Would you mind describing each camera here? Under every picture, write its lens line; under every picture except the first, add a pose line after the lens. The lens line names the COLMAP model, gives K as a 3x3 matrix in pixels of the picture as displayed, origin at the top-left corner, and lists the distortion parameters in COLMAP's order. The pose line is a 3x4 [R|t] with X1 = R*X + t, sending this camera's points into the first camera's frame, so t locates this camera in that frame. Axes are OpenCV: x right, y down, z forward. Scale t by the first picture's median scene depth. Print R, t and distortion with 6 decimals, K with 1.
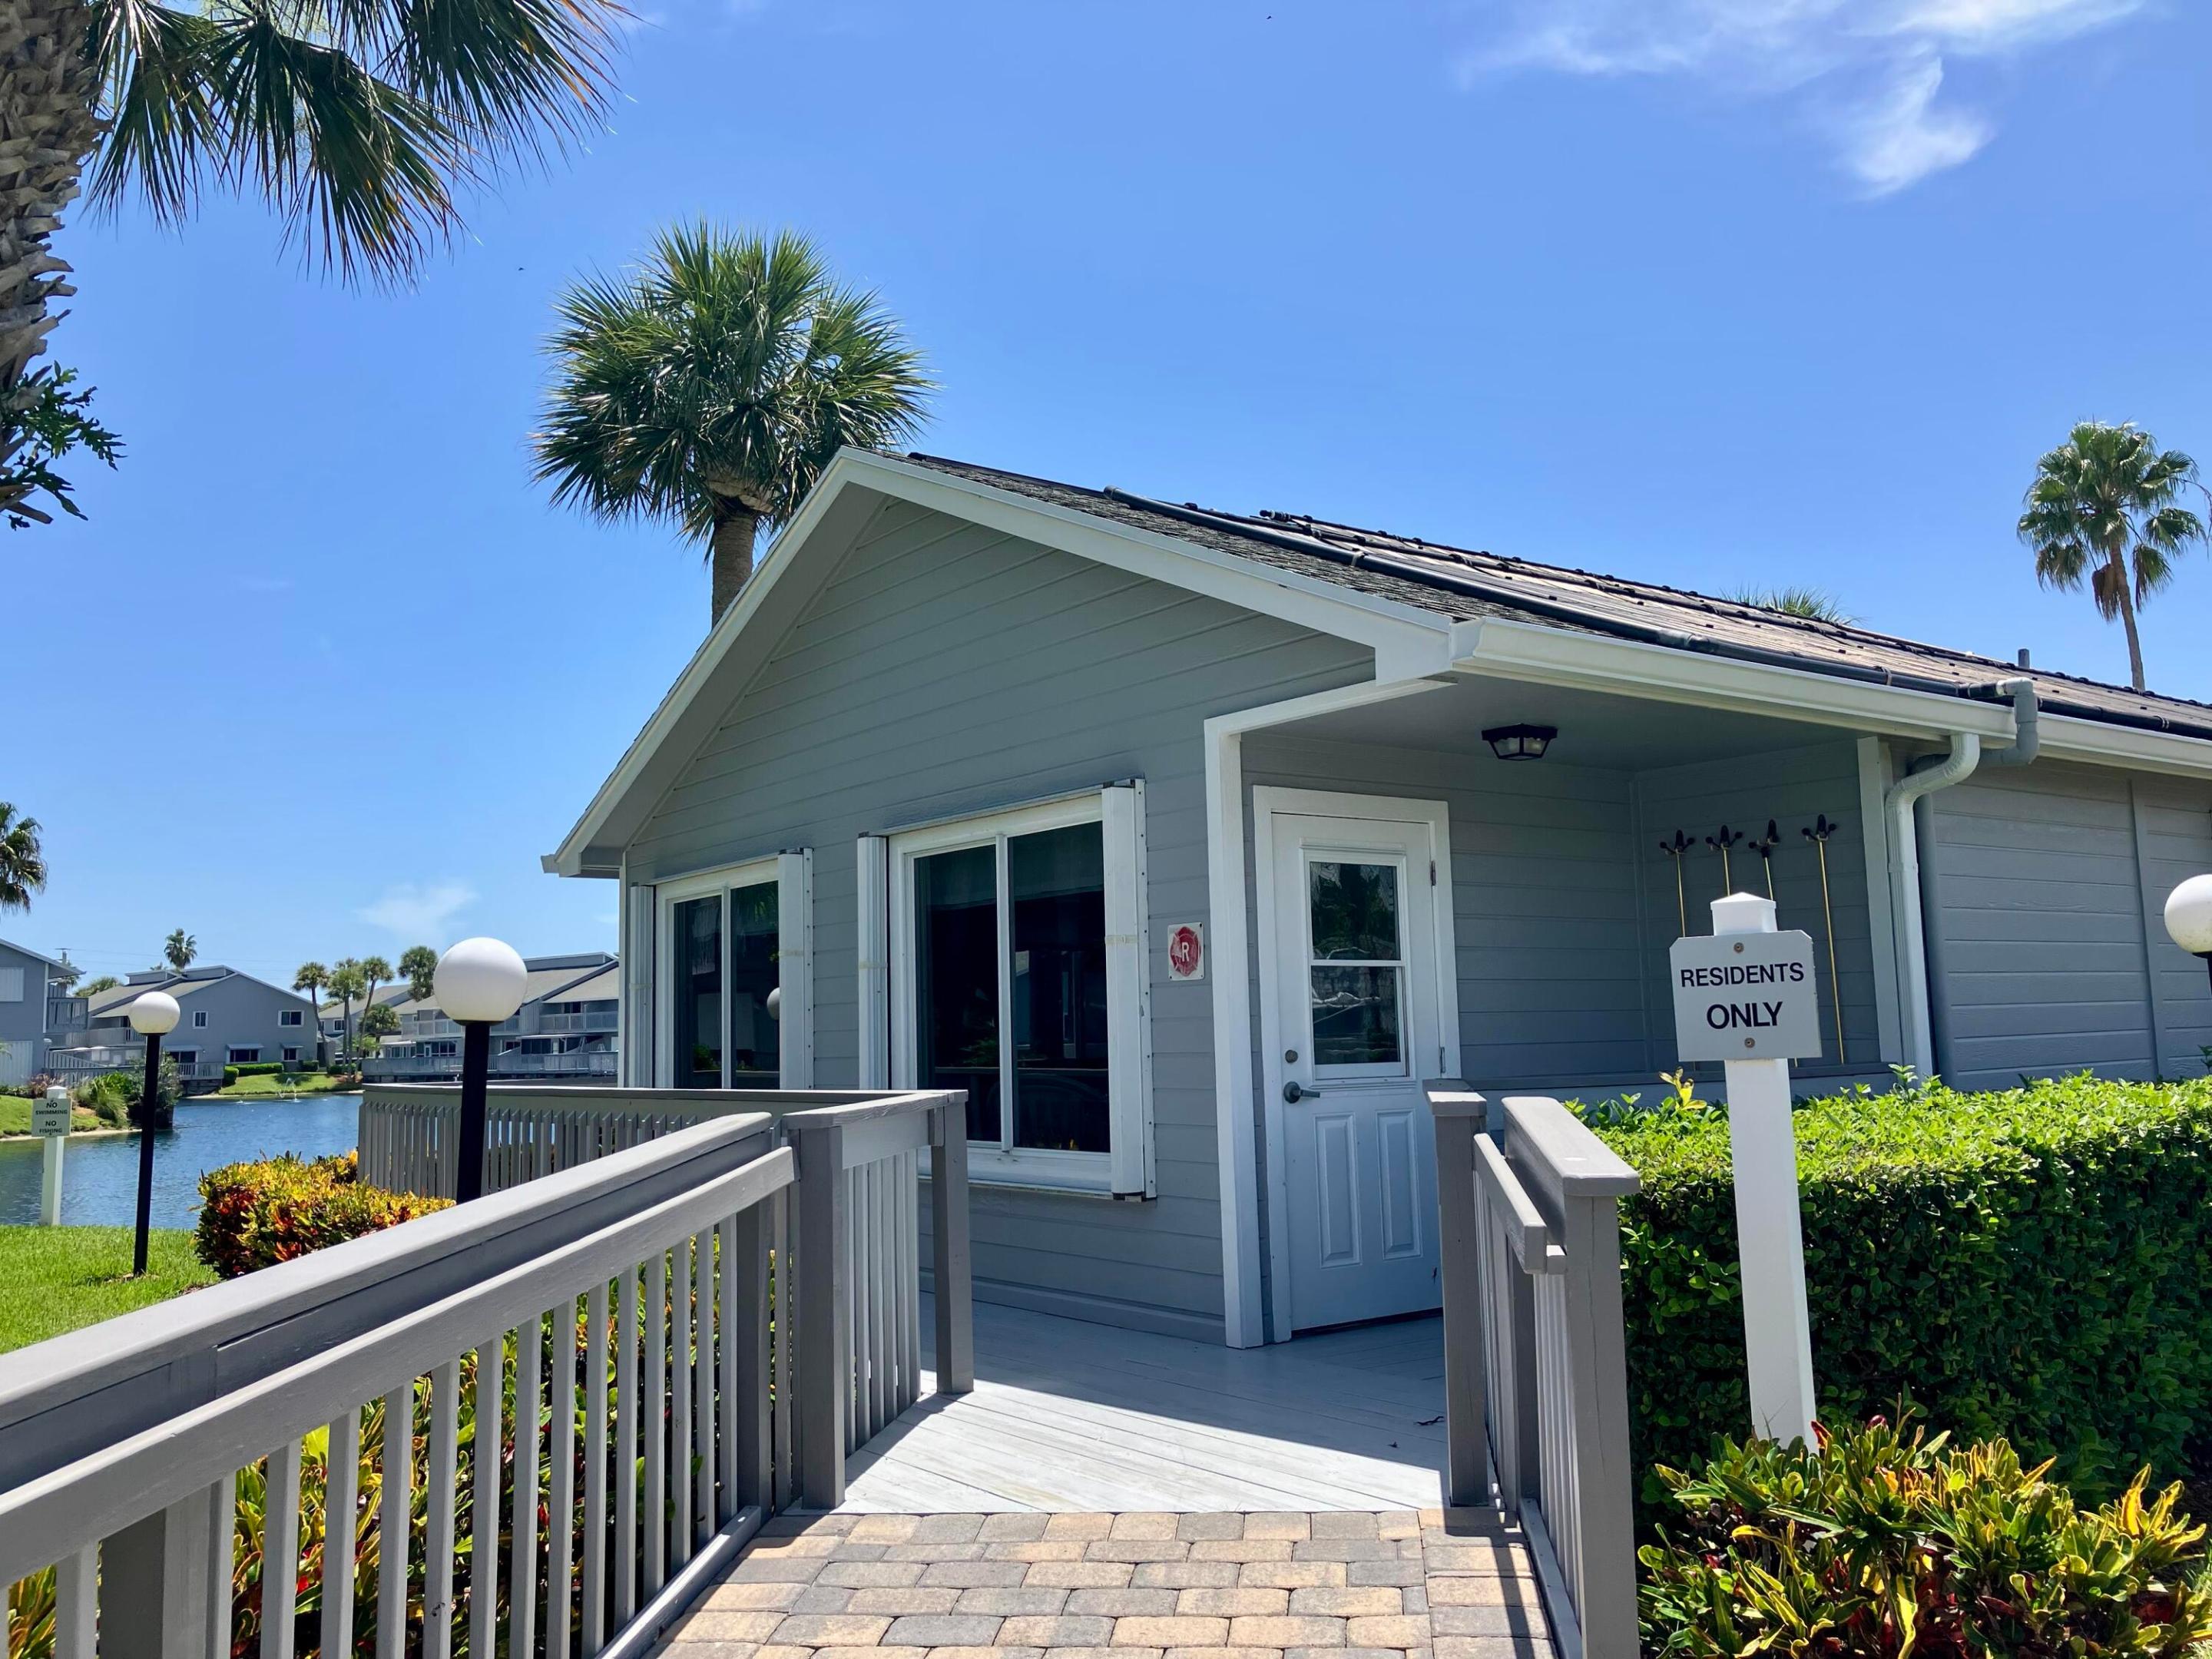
lens RADIAL K [[1803.1, 0, 1106.1], [0, 1803.1, 825.8], [0, 0, 1]] dist [0.011133, 0.002808]
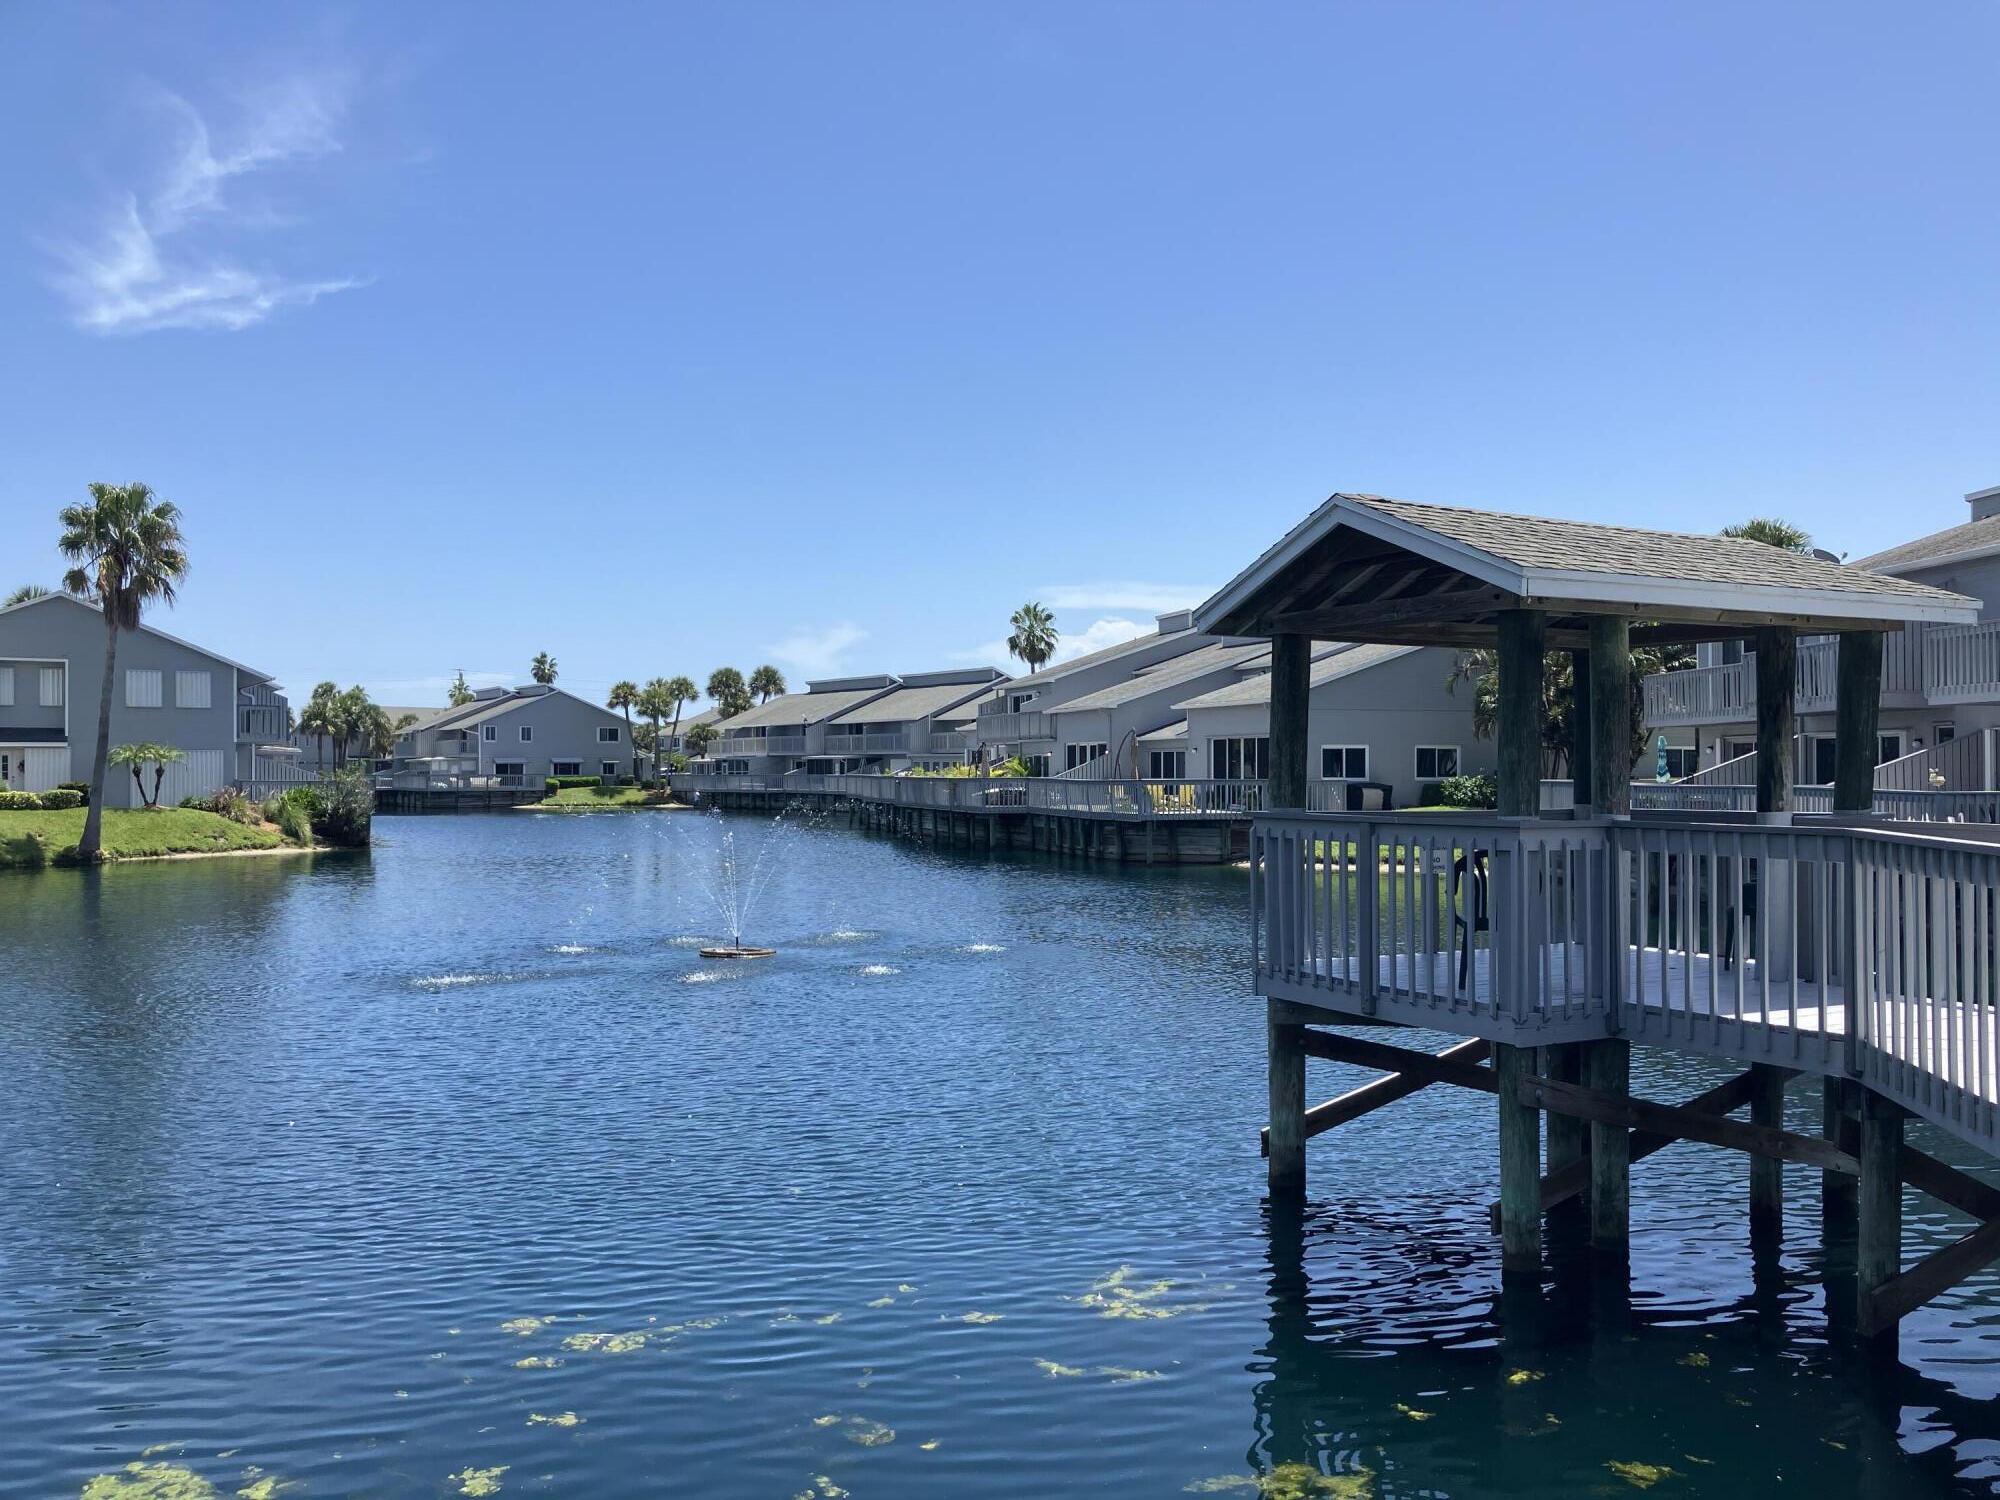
lens RADIAL K [[1630.3, 0, 1004.9], [0, 1630.3, 751.9], [0, 0, 1]] dist [0.011133, 0.002808]
pose [[0.969349, 0.020368, -0.244841, 0.002783], [0.006563, 0.994055, 0.108679, 0.015942], [0.245599, -0.106954, 0.963453, 0.149956]]
